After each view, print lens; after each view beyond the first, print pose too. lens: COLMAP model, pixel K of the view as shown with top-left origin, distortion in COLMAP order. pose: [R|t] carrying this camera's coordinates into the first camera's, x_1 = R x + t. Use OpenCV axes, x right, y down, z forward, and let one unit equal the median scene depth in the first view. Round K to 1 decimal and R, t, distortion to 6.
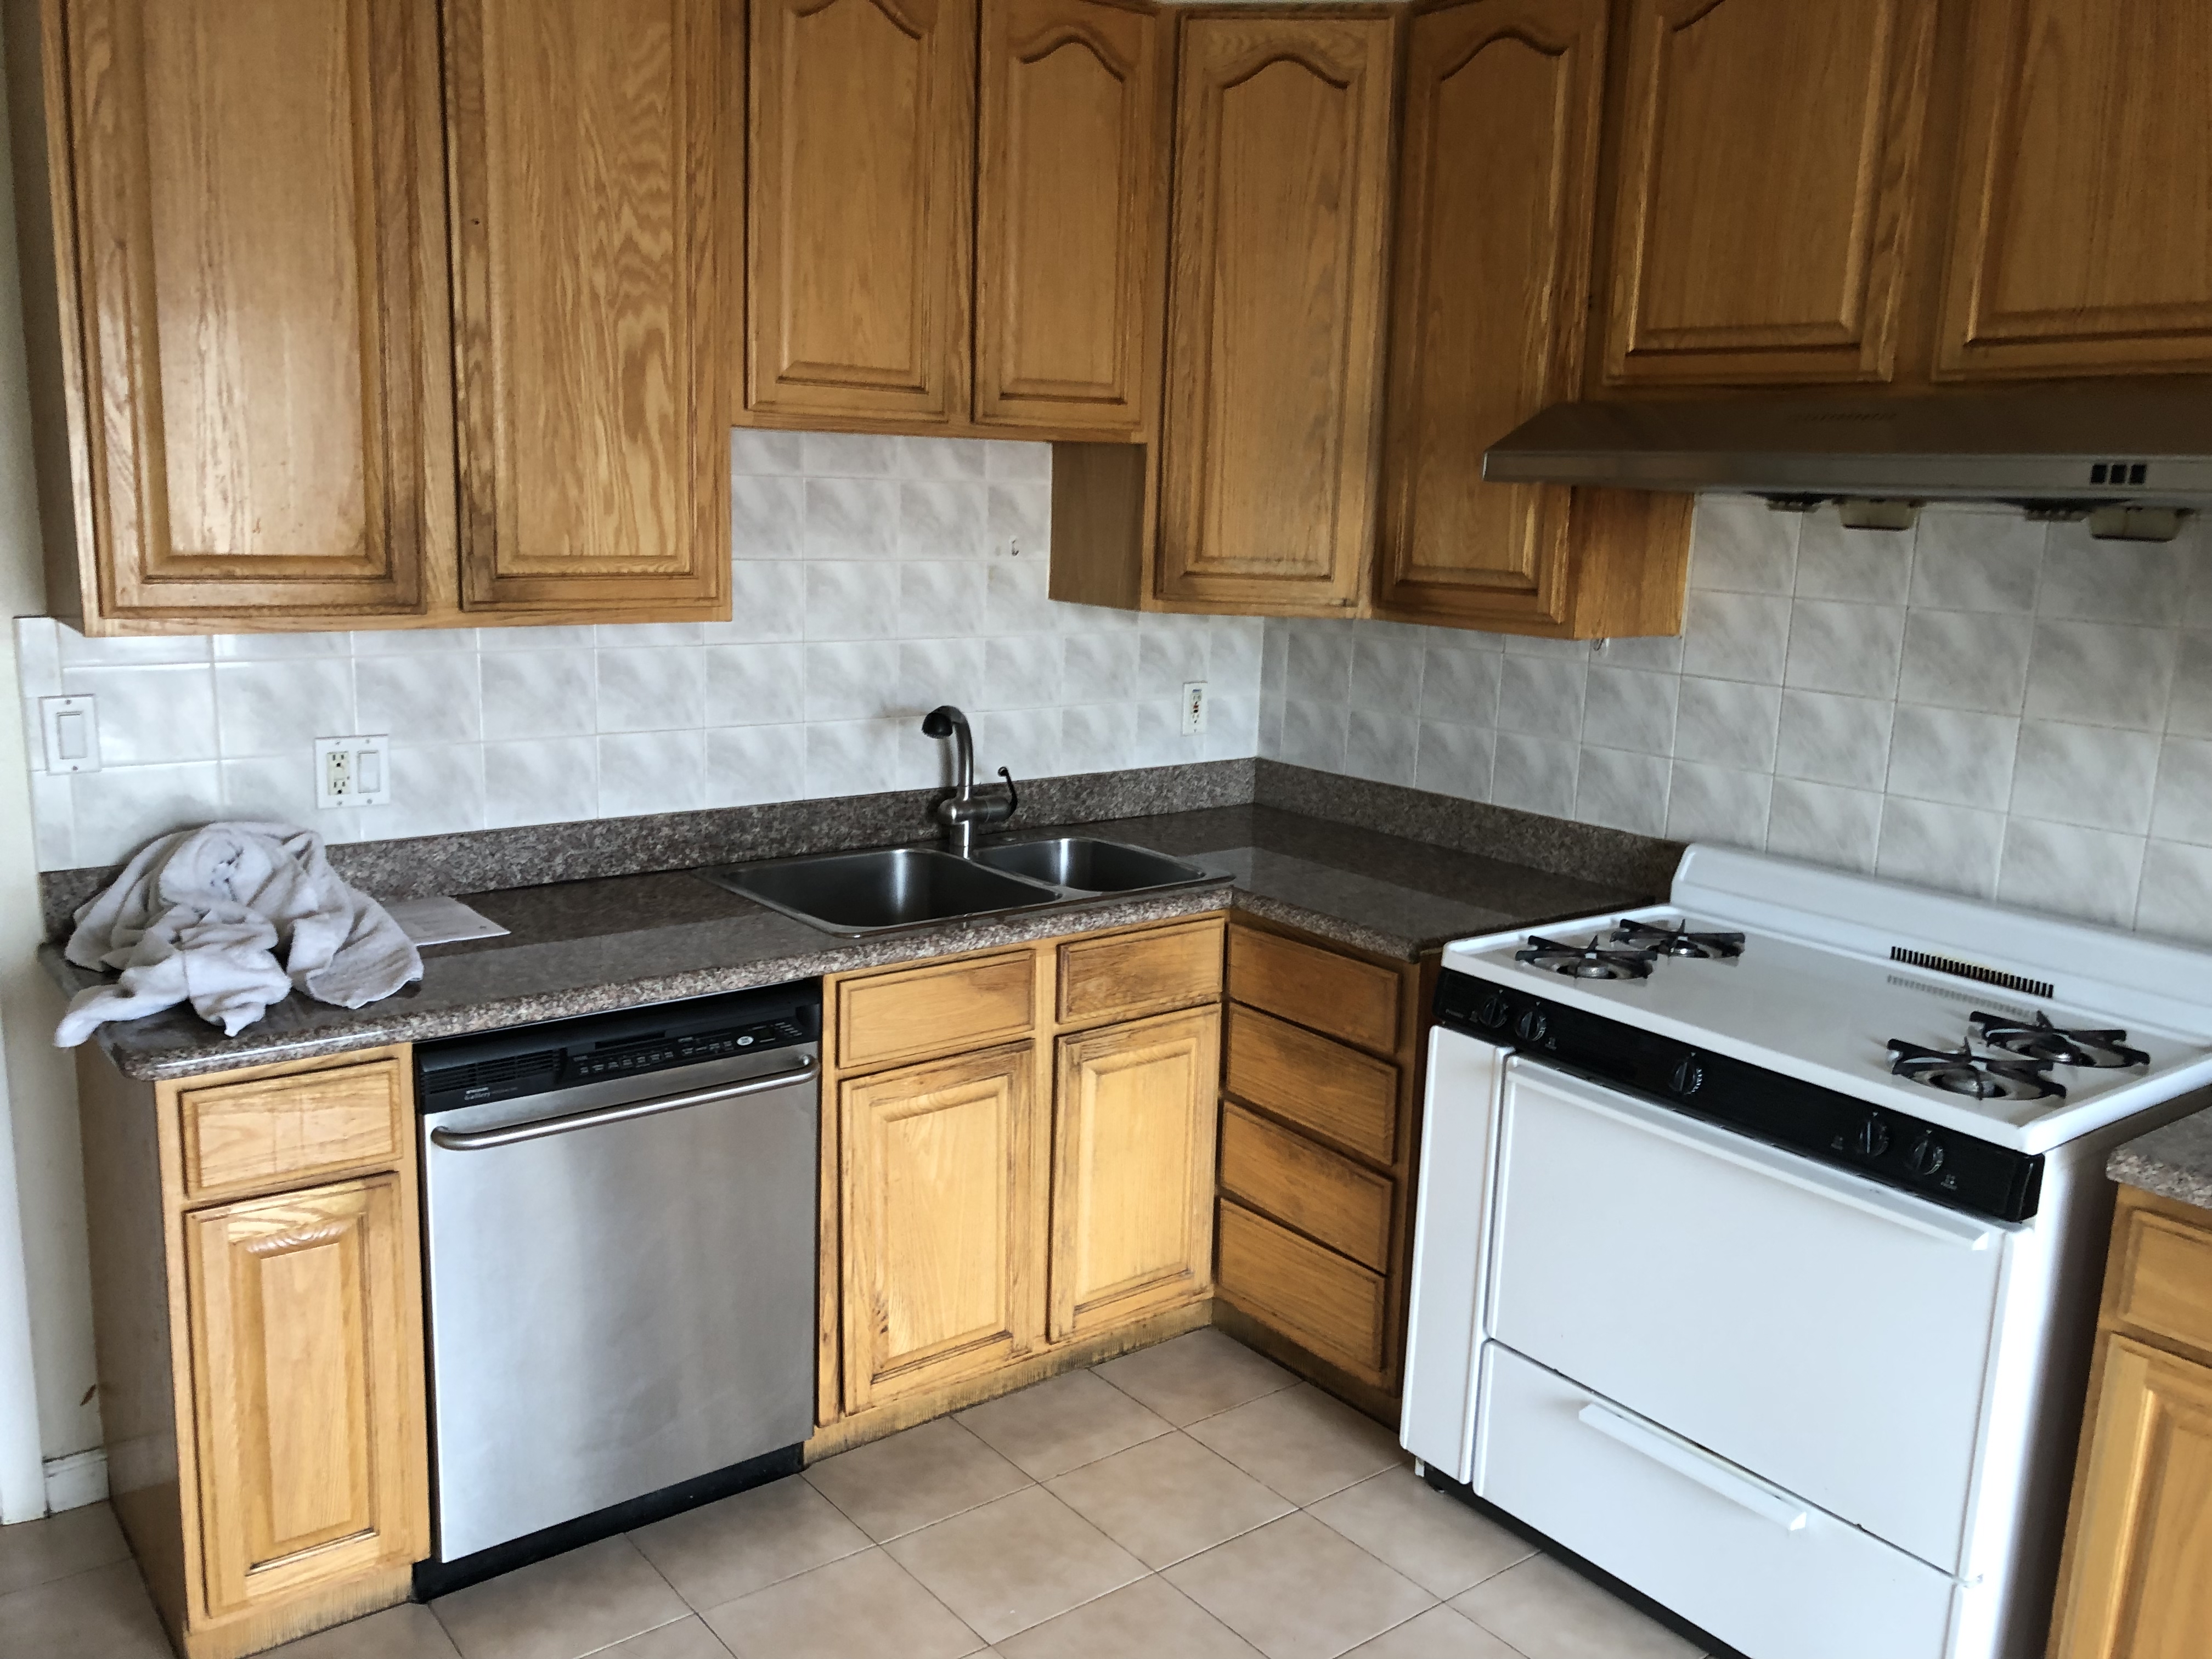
lens RADIAL K [[1804.0, 0, 1117.0], [0, 1804.0, 847.6], [0, 0, 1]] dist [0.026932, -0.027474]
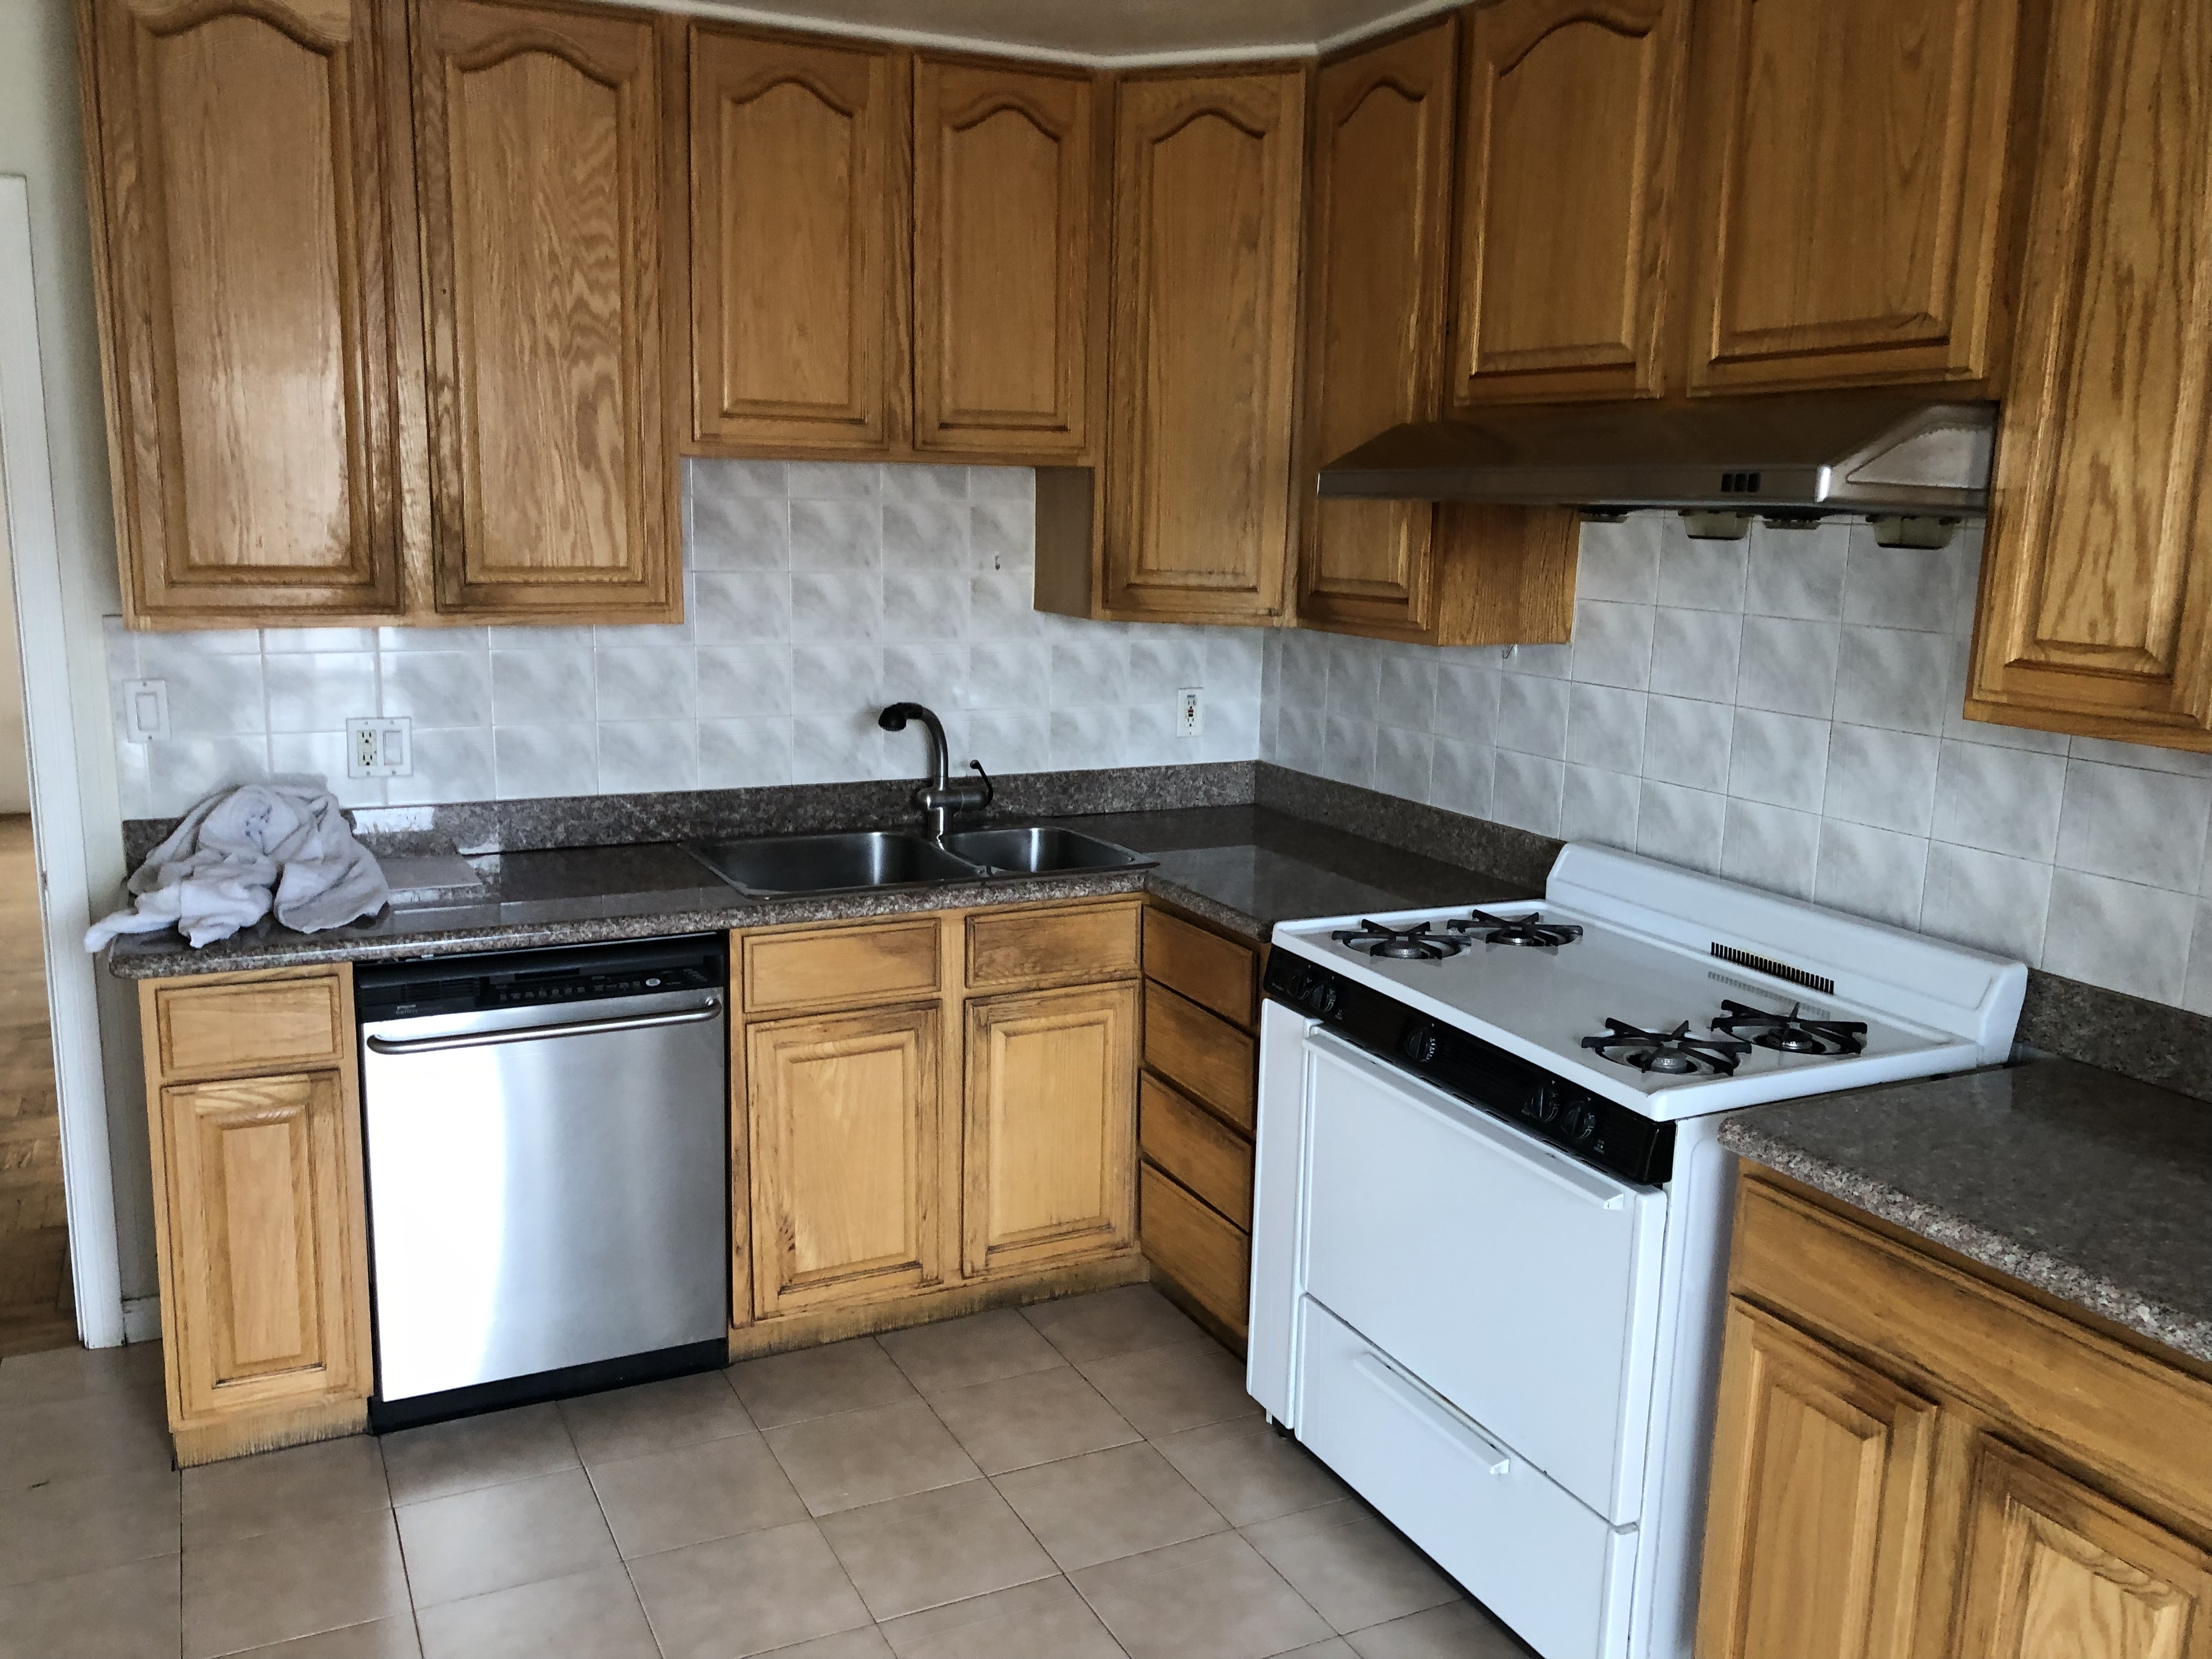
lens RADIAL K [[1804.0, 0, 1108.3], [0, 1804.0, 847.1], [0, 0, 1]] dist [0.026932, -0.027474]
pose [[0.979455, 0.028374, -0.199659, 0.296531], [-0.031413, 0.999434, -0.012068, 0.023594], [0.199204, 0.018092, 0.979791, -0.080595]]
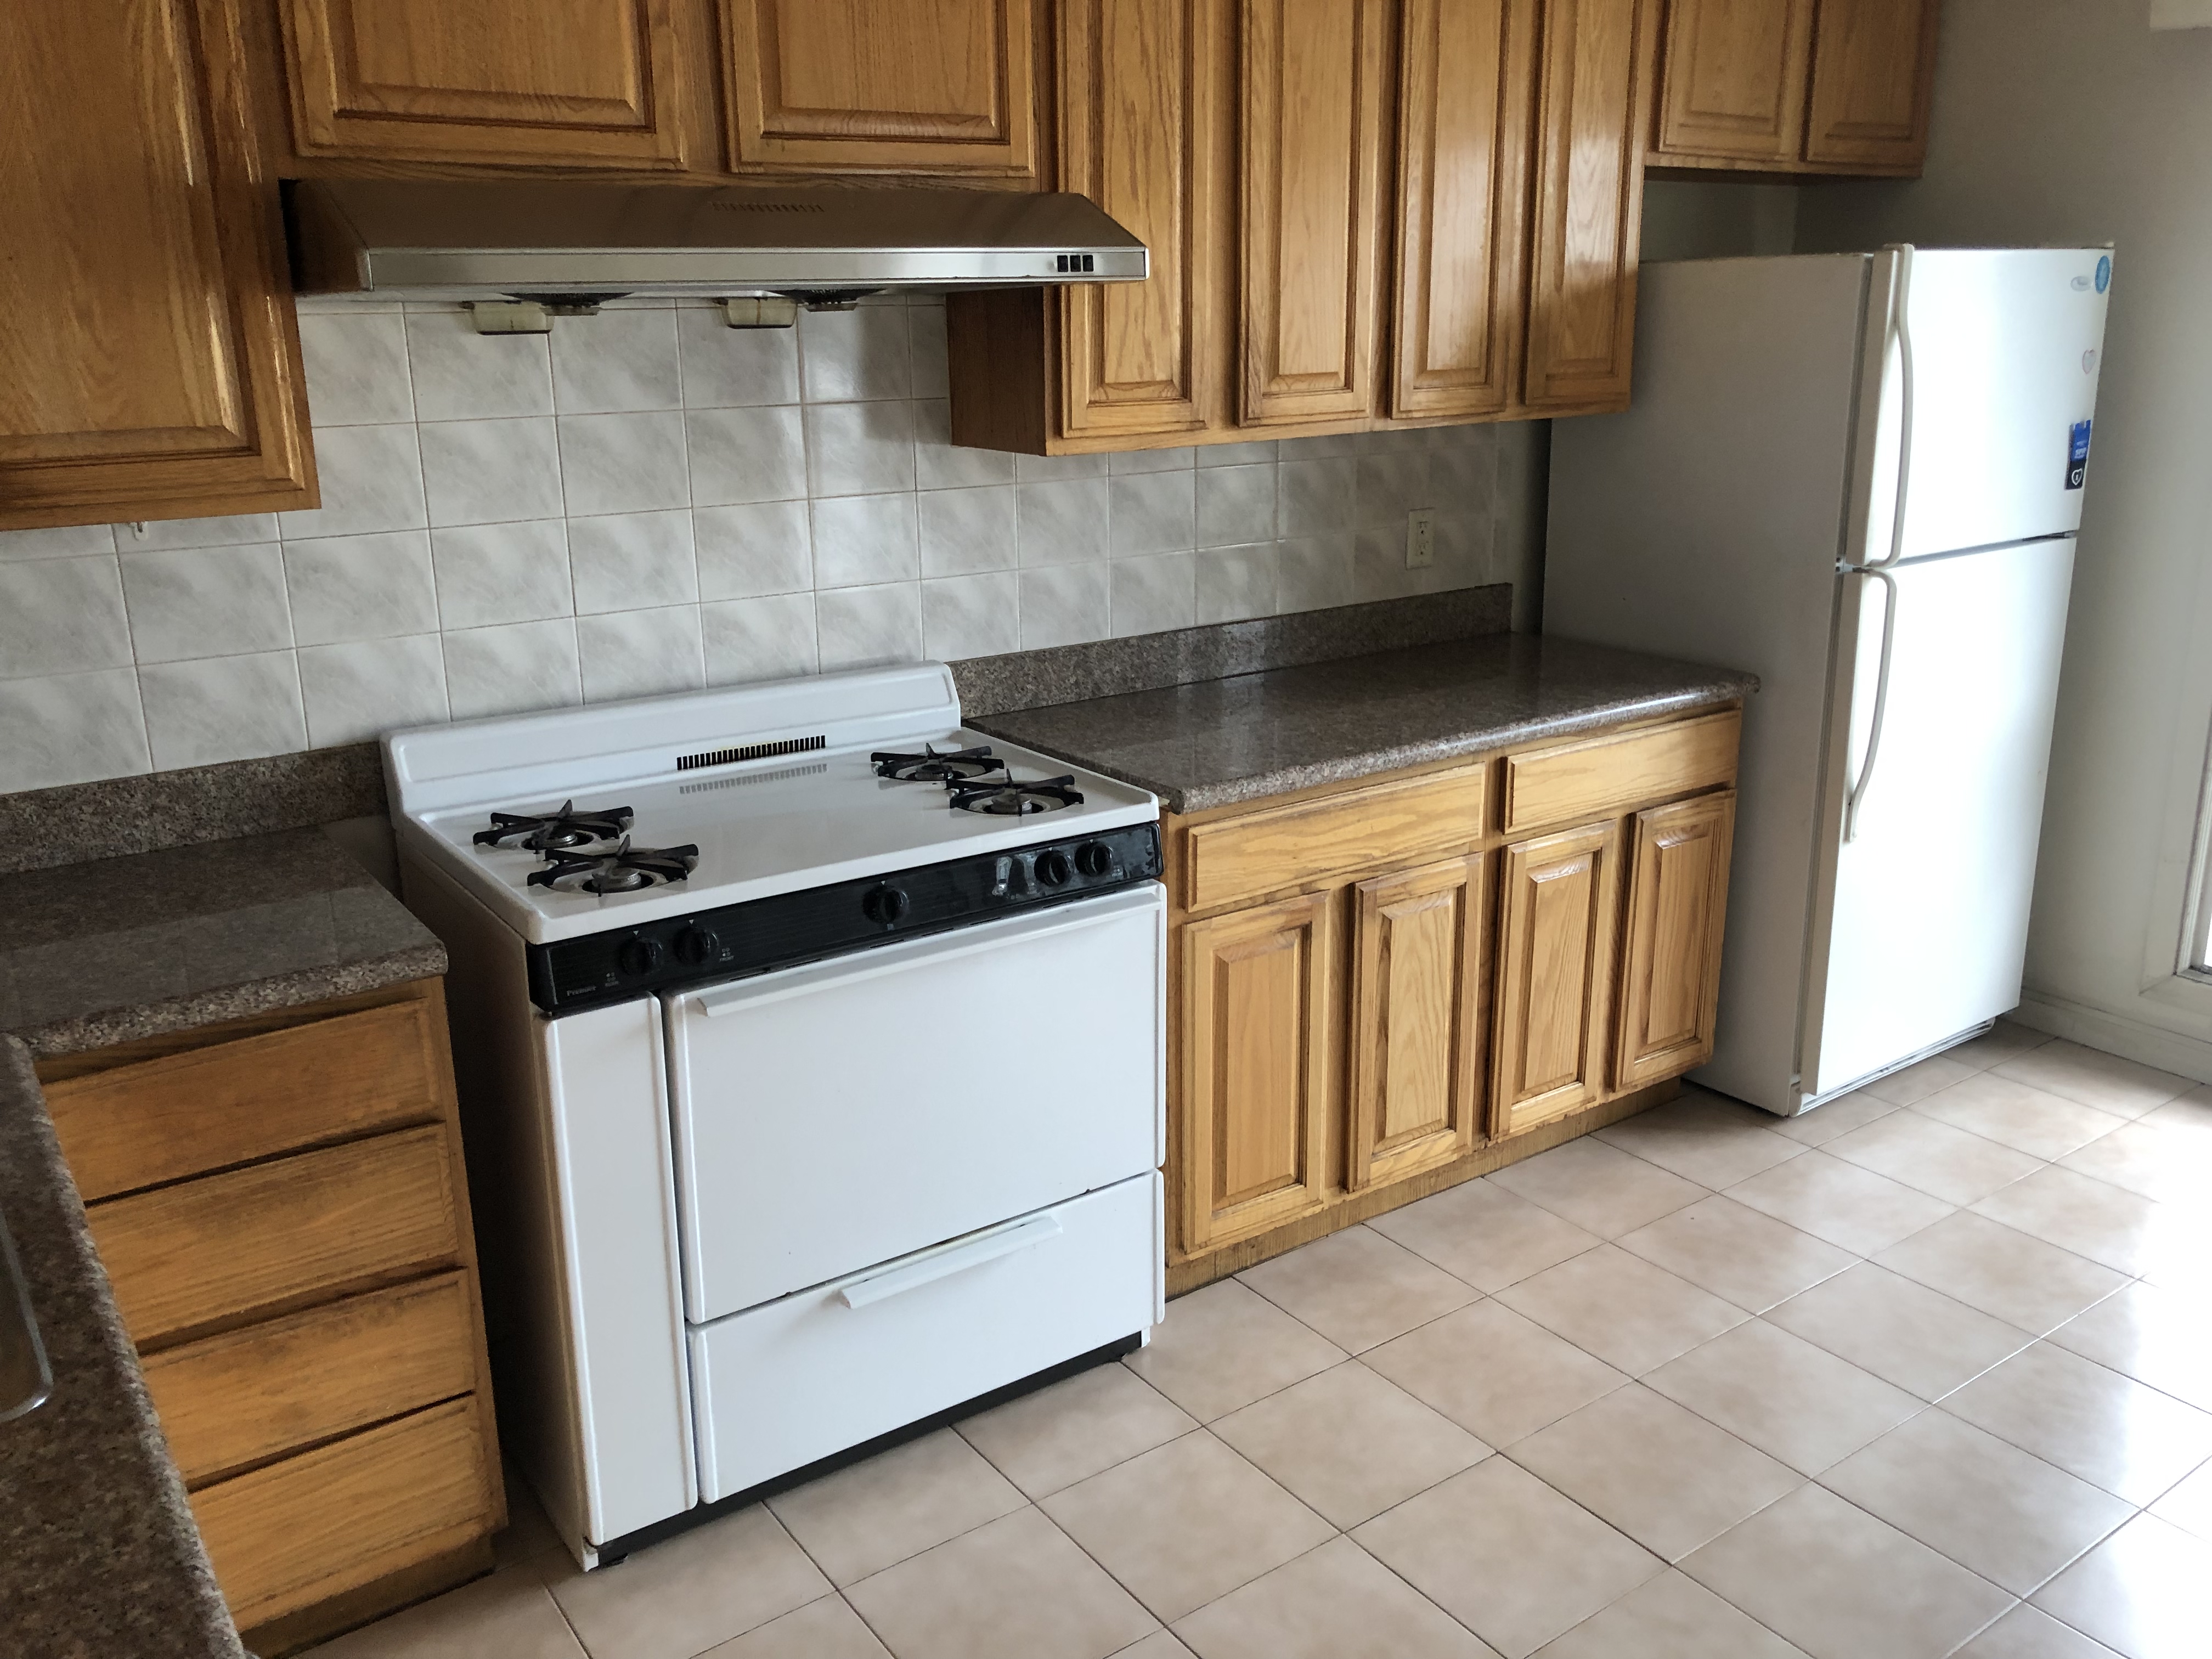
lens RADIAL K [[1804.0, 0, 1095.1], [0, 1804.0, 804.3], [0, 0, 1]] dist [0.026932, -0.027474]
pose [[0.054786, -0.301039, 0.952037, -0.507487], [0.220109, 0.933655, 0.282560, -0.150955], [-0.973936, 0.194072, 0.117412, 0.668622]]
